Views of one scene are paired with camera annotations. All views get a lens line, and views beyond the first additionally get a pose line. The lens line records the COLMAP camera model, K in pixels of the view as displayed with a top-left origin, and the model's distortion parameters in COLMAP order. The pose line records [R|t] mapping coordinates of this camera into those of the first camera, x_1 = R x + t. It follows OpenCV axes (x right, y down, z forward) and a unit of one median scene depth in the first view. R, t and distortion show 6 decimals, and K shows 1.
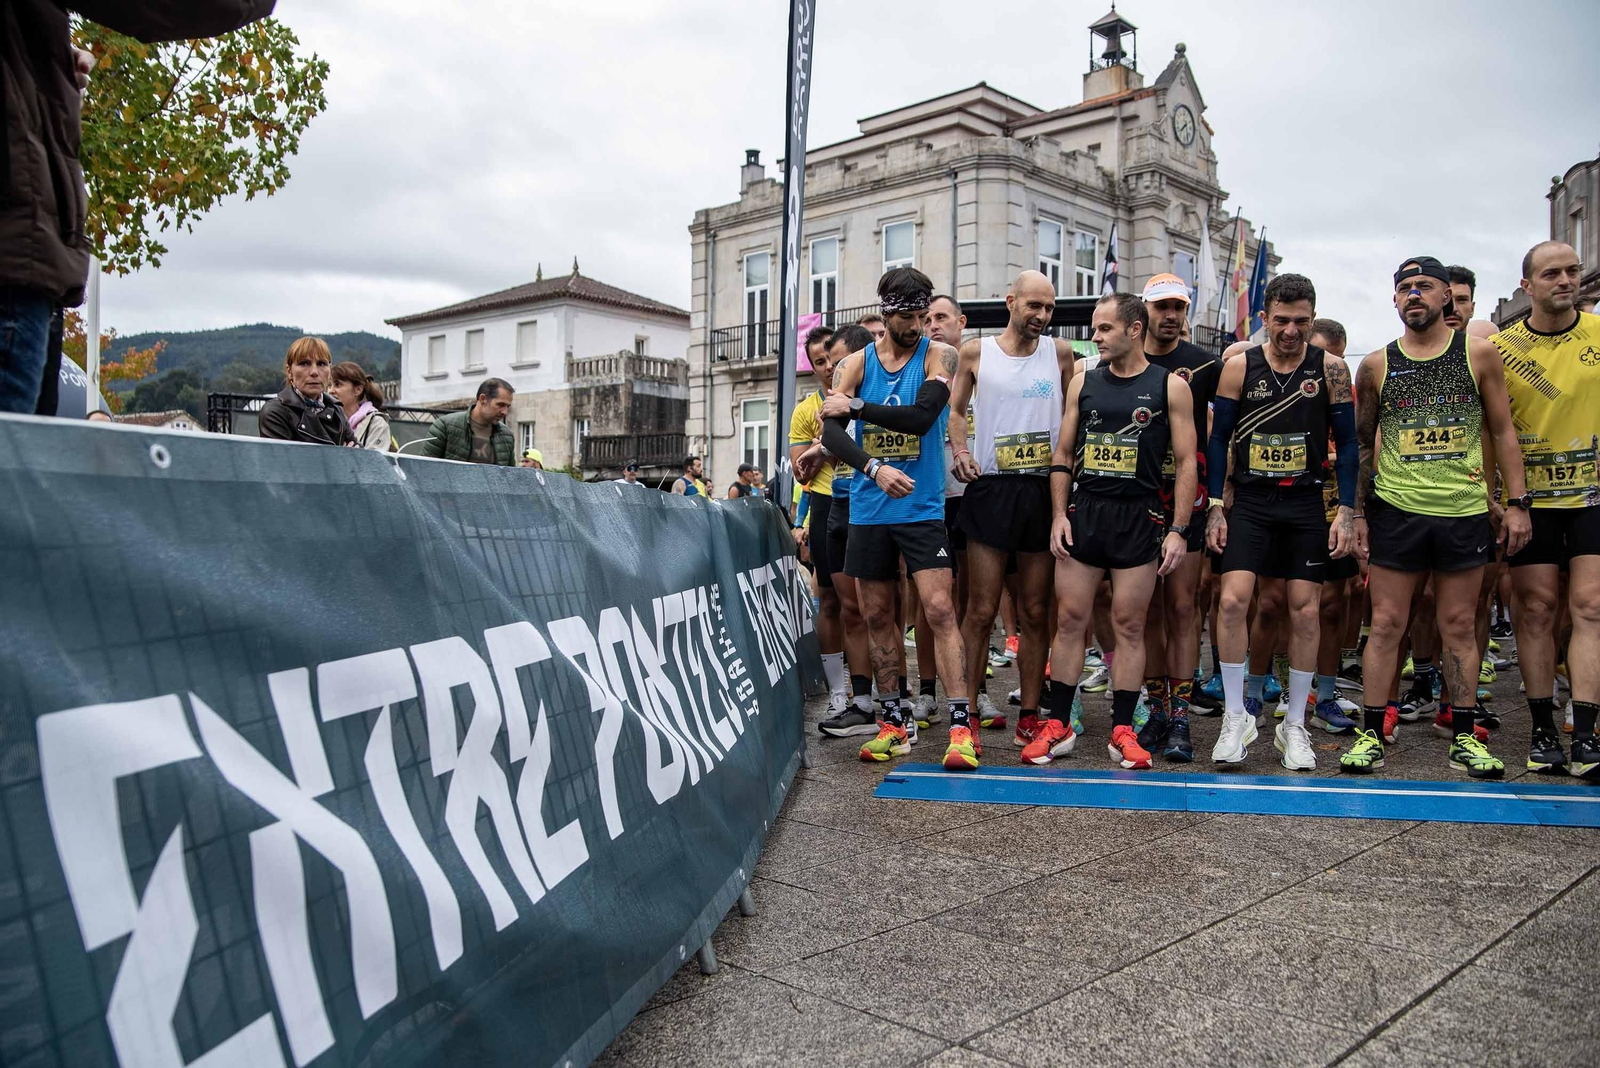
lens RADIAL K [[1281.8, 0, 799.9], [0, 1281.8, 543.2], [0, 0, 1]] dist [-0.118657, 0.136423]
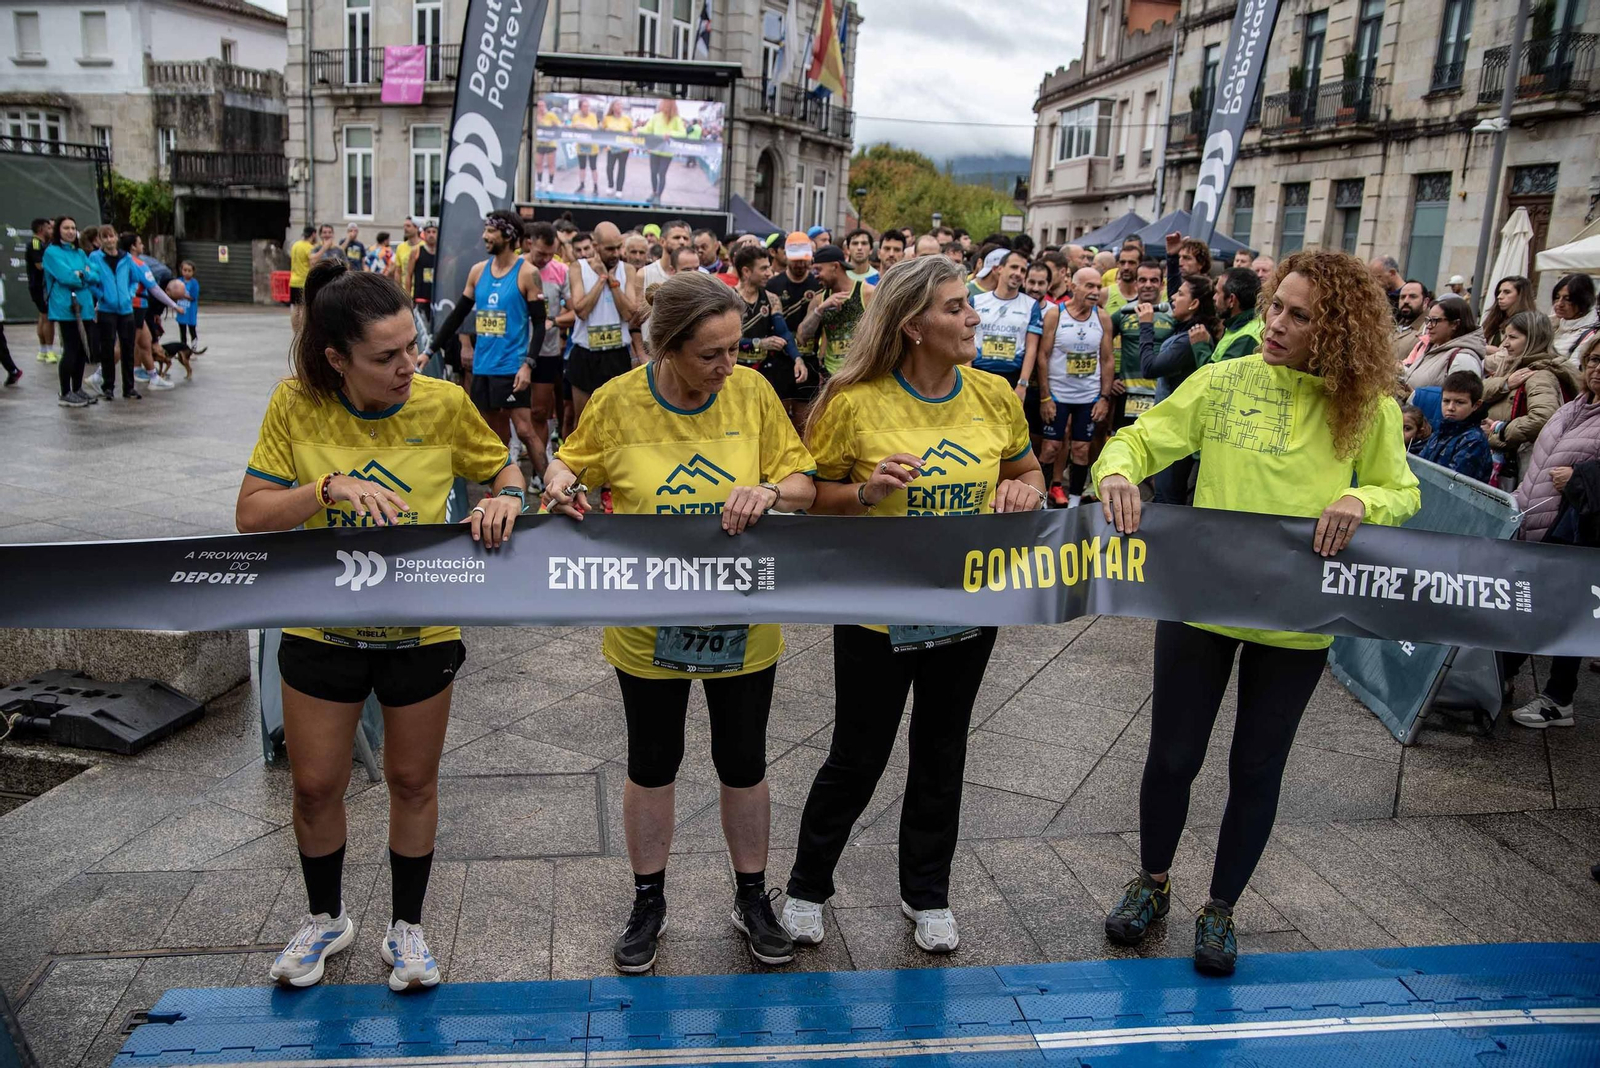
lens RADIAL K [[1278.2, 0, 790.5], [0, 1278.2, 538.3], [0, 0, 1]] dist [-0.130945, 0.141810]
pose [[0.953595, -0.022824, 0.300225, -0.012999], [-0.044730, 0.975320, 0.216219, -0.023327], [-0.297750, -0.219614, 0.929040, -0.092827]]
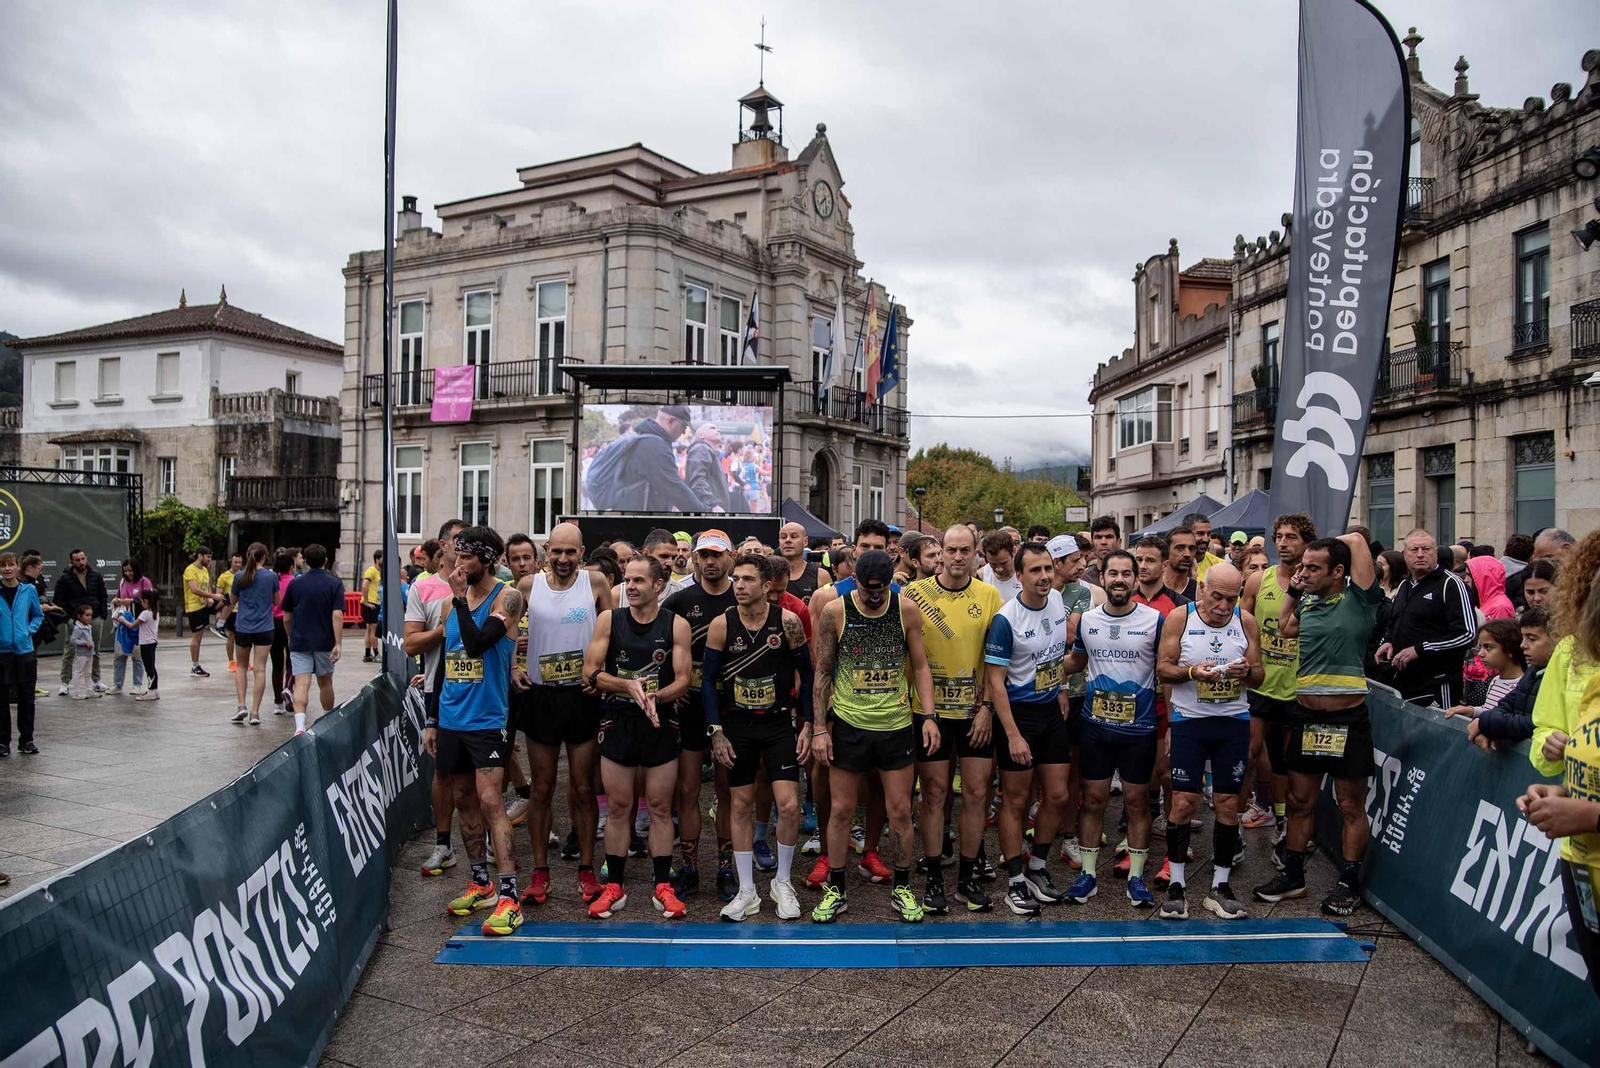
lens RADIAL K [[1276.4, 0, 795.2], [0, 1276.4, 540.1], [0, 0, 1]] dist [-0.126118, 0.134517]
pose [[0.967858, 0.003820, 0.251468, 0.010127], [-0.000223, 0.999897, -0.014332, -0.024058], [-0.251496, 0.013815, 0.967760, -0.037997]]
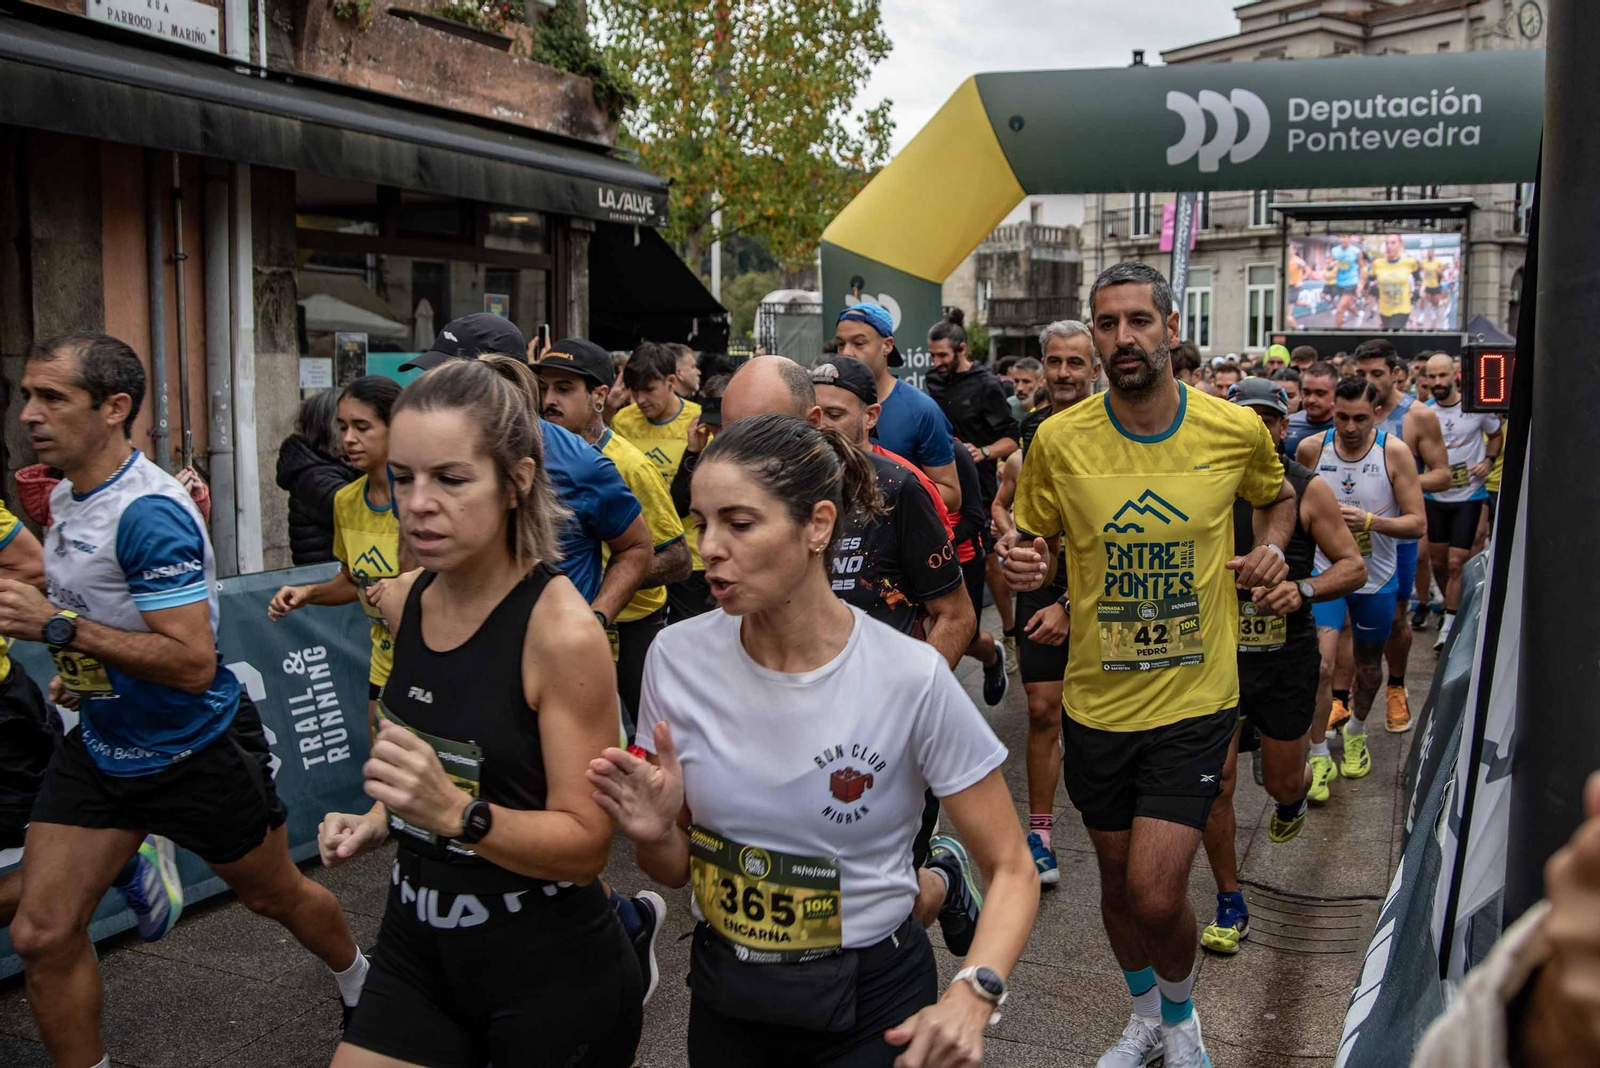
lens RADIAL K [[1429.3, 0, 887.3], [0, 1429.3, 474.2], [0, 0, 1]] dist [-0.129087, 0.137406]
pose [[0.979519, 0.013814, -0.200876, 0.001858], [0.001524, 0.997107, 0.075999, -0.026083], [0.201345, -0.074749, 0.976664, -0.331941]]
